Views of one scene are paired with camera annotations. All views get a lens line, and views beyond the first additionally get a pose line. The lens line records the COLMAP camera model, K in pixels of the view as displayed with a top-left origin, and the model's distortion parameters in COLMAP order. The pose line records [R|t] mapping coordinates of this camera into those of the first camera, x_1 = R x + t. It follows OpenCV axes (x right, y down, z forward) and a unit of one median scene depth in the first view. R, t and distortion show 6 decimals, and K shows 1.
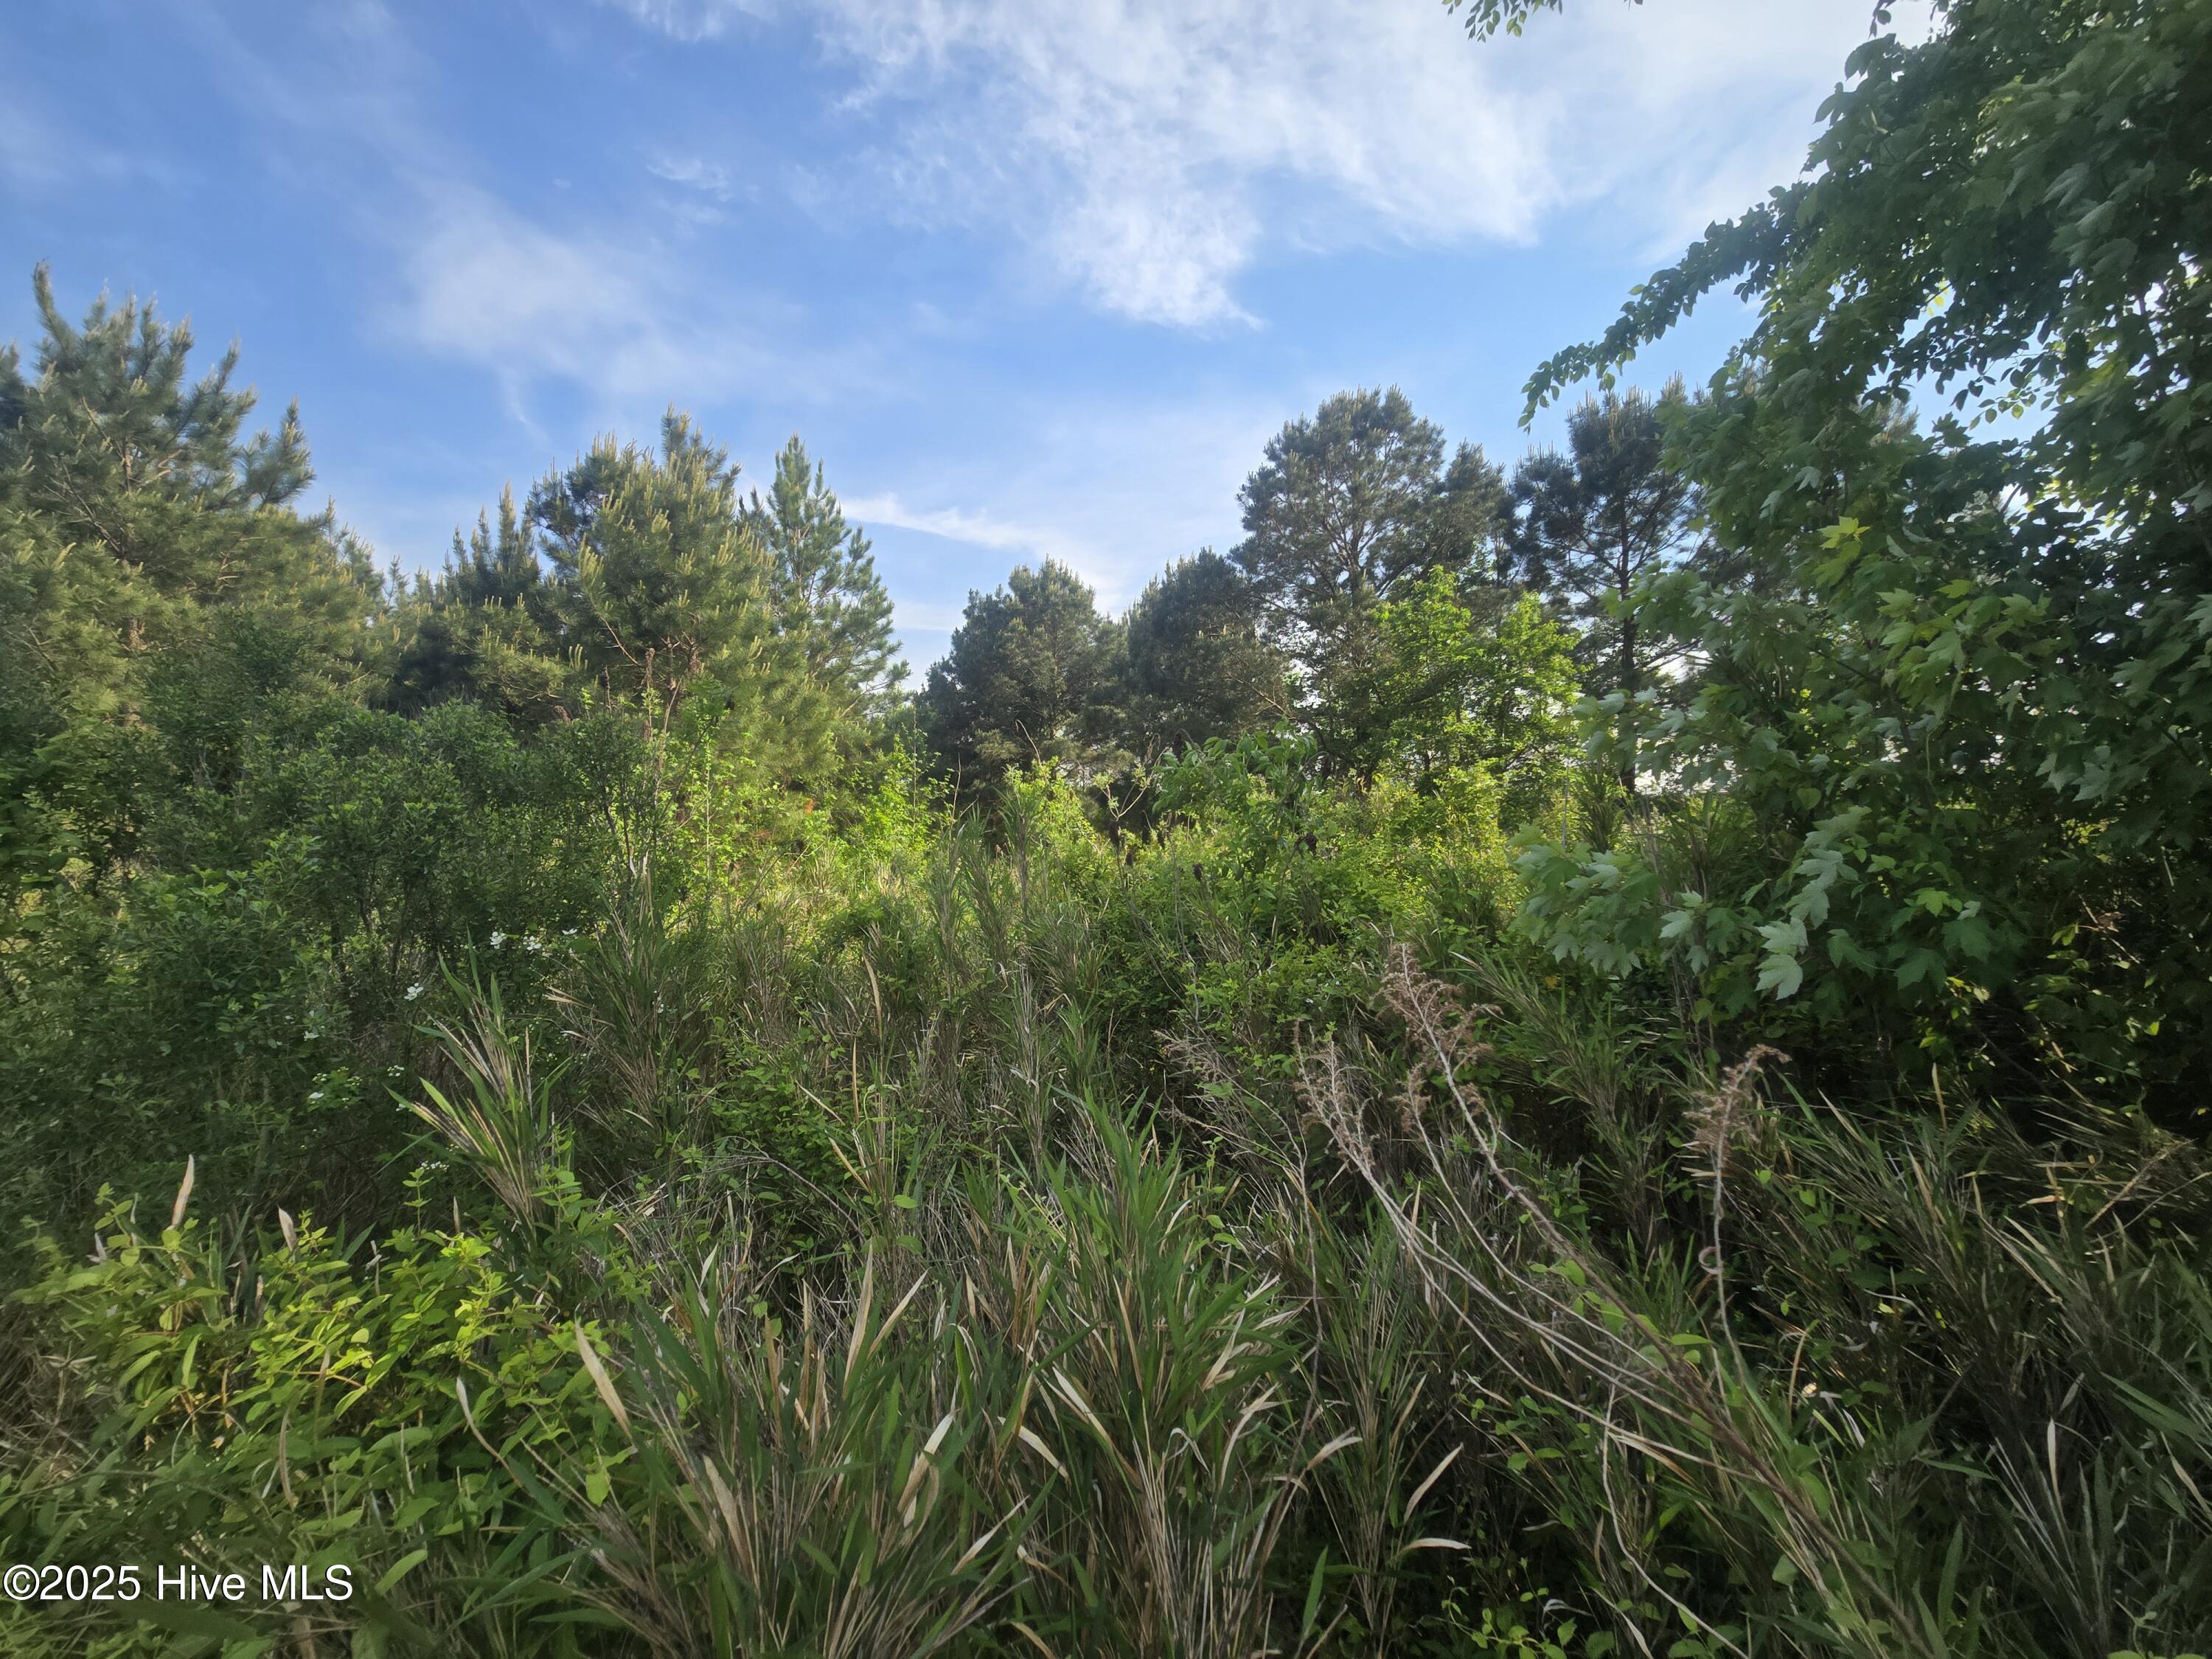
lens RADIAL K [[920.5, 0, 1106.0], [0, 920.5, 829.5], [0, 0, 1]] dist [0.017284, -0.004342]
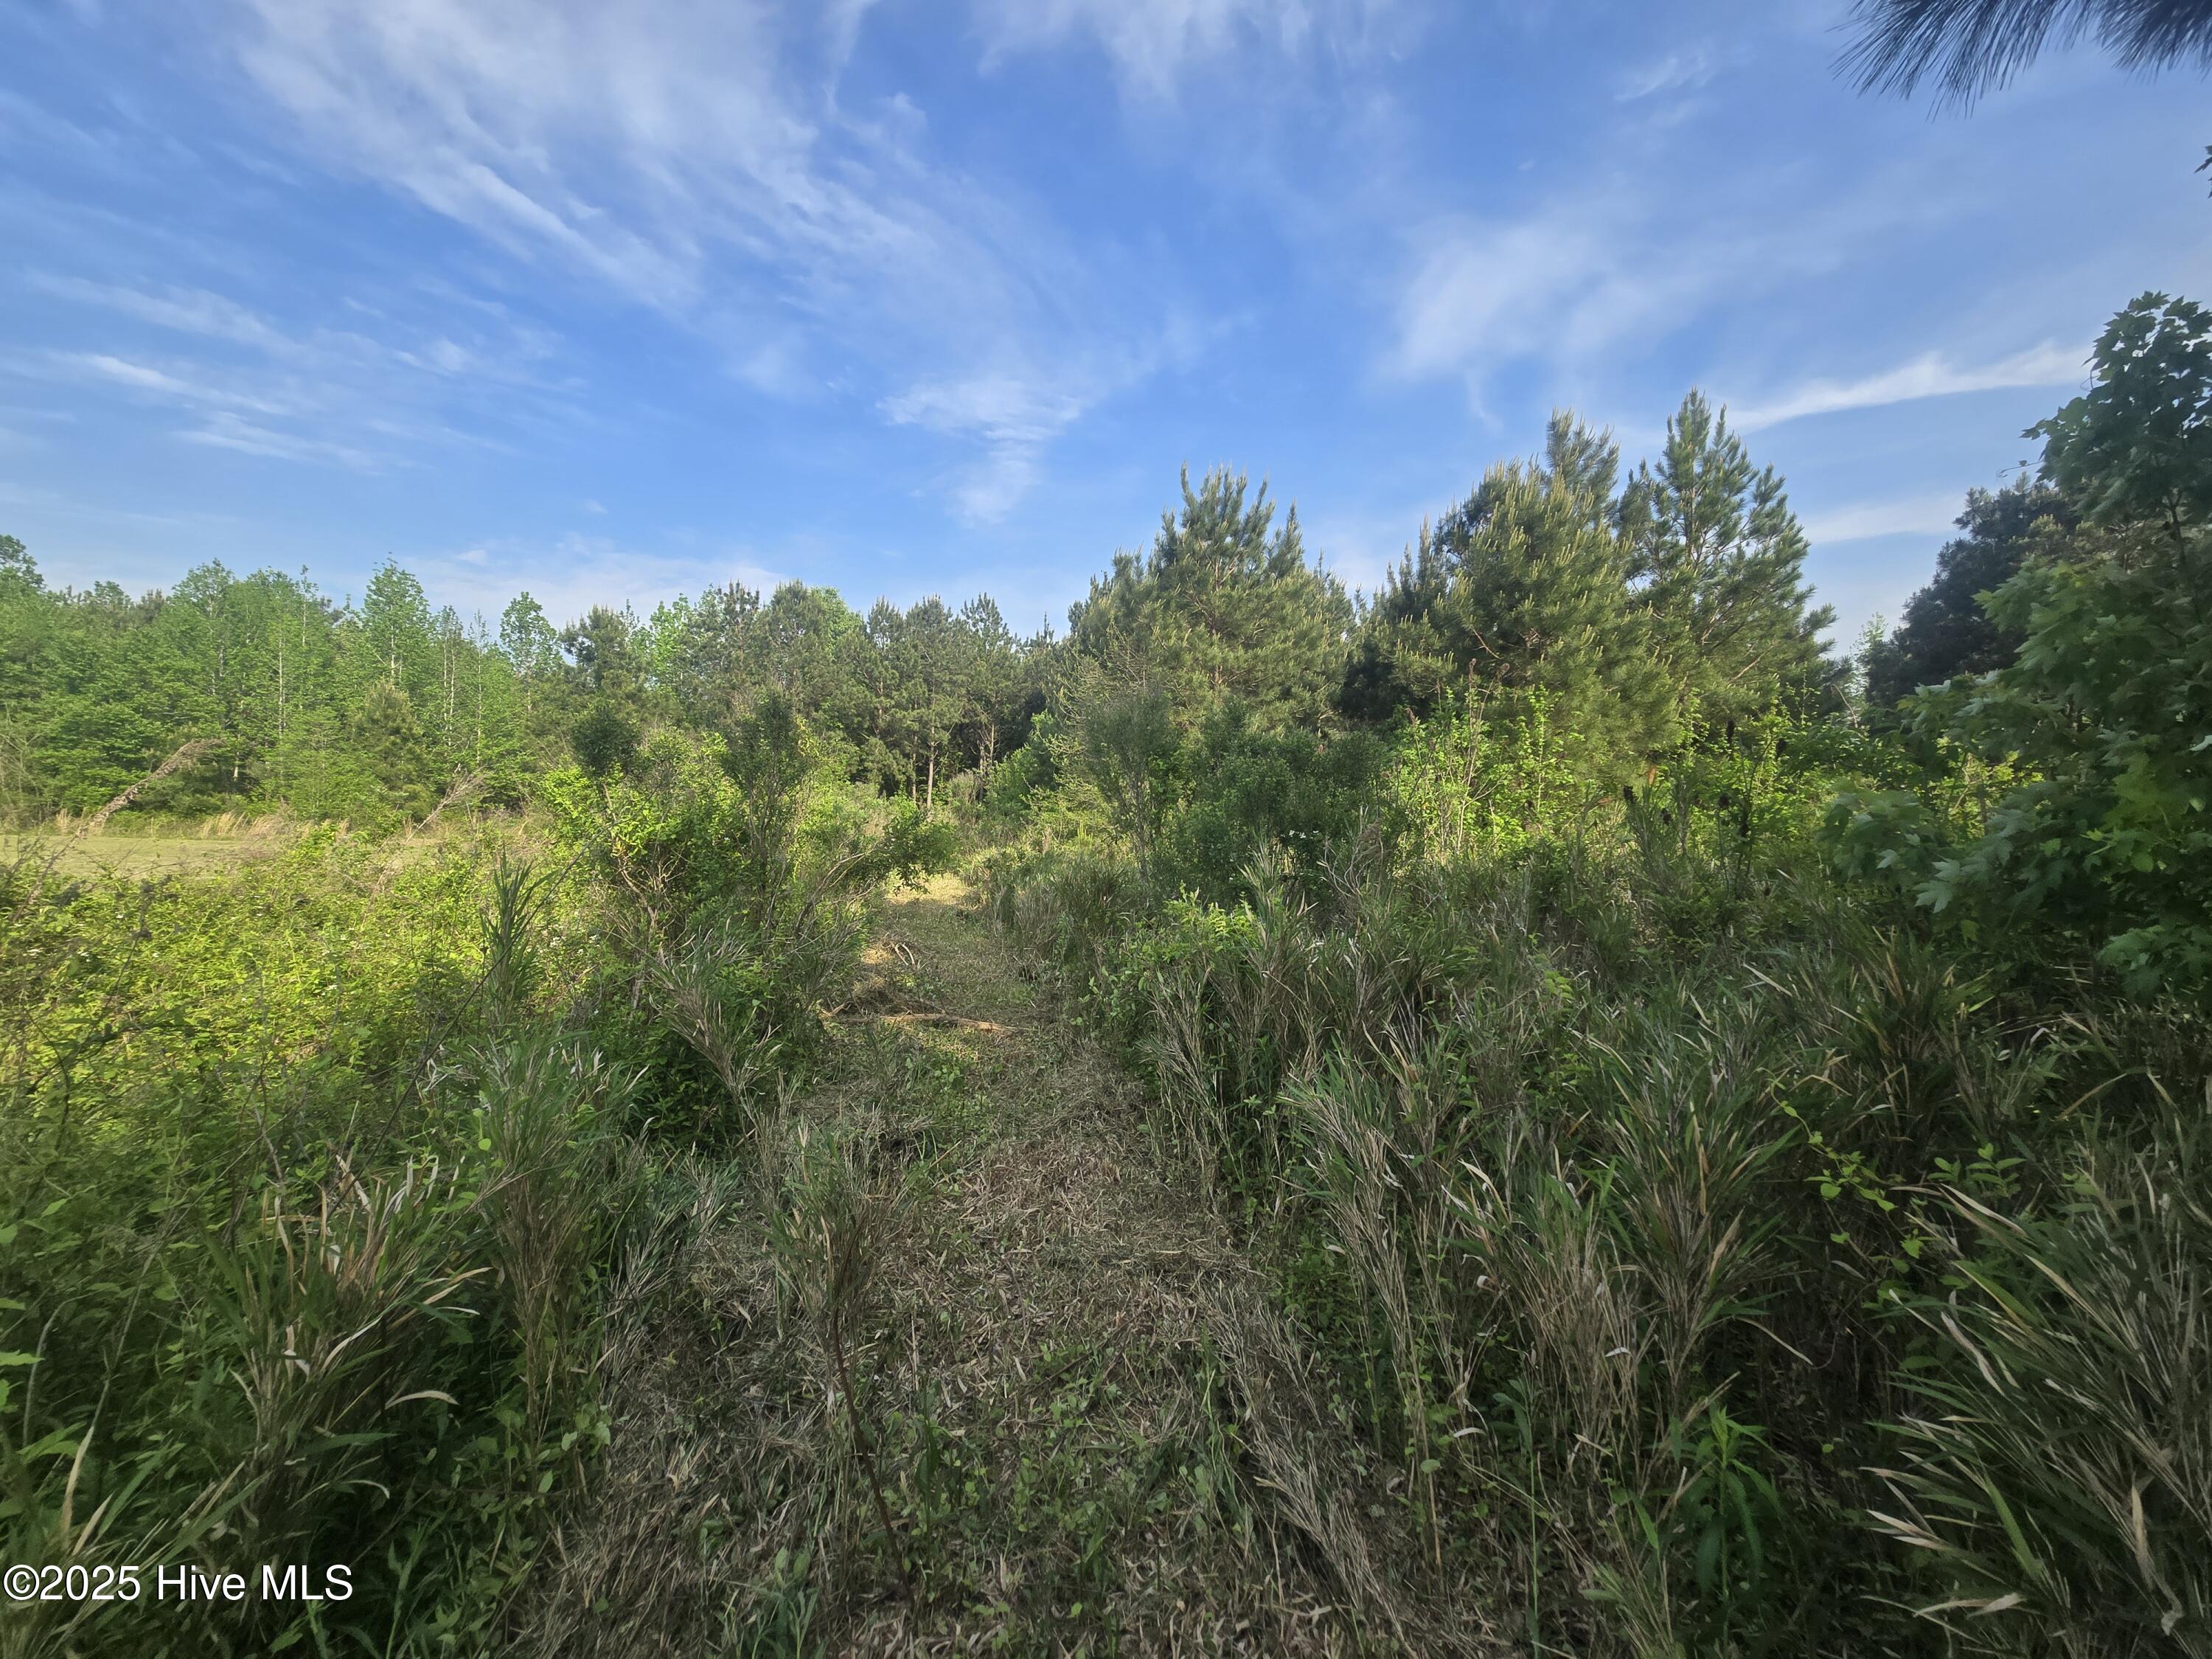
lens RADIAL K [[920.5, 0, 1106.0], [0, 920.5, 829.5], [0, 0, 1]] dist [0.017284, -0.004342]
pose [[0.595786, 0.042155, -0.802036, 0.150888], [-0.013373, 0.999004, 0.042574, 0.000522], [0.803032, -0.014639, 0.595756, -0.124634]]
